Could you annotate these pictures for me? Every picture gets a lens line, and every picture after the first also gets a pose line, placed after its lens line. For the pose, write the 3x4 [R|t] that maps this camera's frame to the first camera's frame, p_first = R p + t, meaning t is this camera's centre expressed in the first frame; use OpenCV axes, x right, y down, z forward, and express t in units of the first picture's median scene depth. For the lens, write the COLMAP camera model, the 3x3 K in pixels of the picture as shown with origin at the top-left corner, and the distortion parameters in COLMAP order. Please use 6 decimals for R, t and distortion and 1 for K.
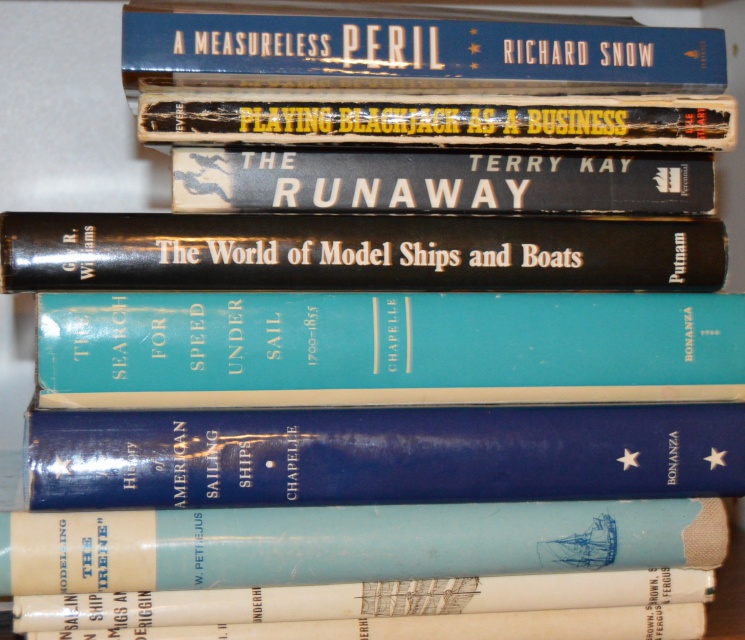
lens RADIAL K [[1727.8, 0, 372.8], [0, 1727.8, 320.2], [0, 0, 1]] dist [-0.035551, 0.000000]
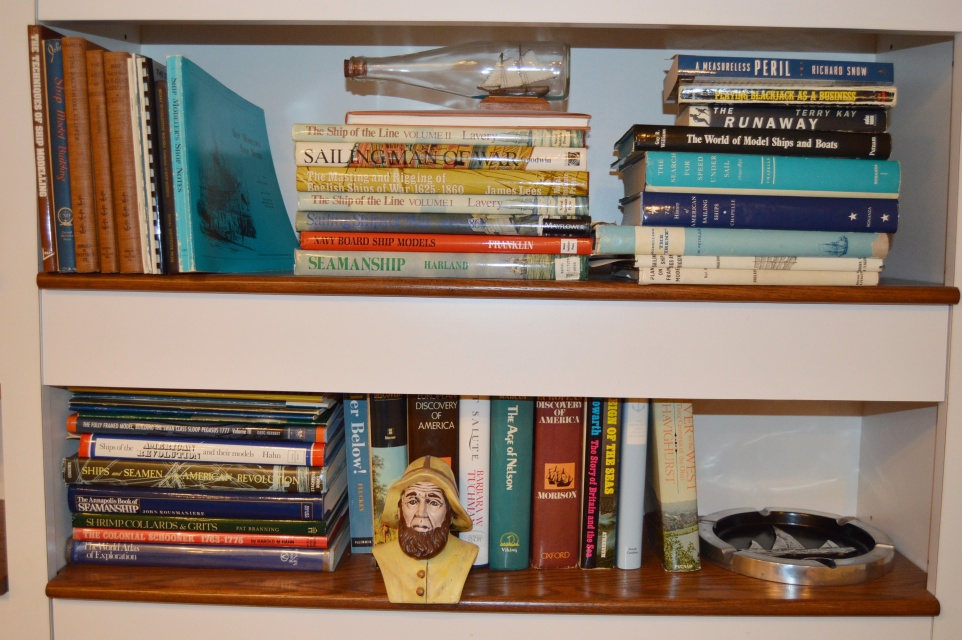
lens RADIAL K [[920.2, 0, 495.0], [0, 920.2, 320.9], [0, 0, 1]] dist [-0.067345, 0.000000]
pose [[0.984379, 0.033765, -0.172797, -0.161823], [-0.029014, 0.999130, 0.029946, 0.222040], [0.173658, -0.024464, 0.984502, -0.554362]]
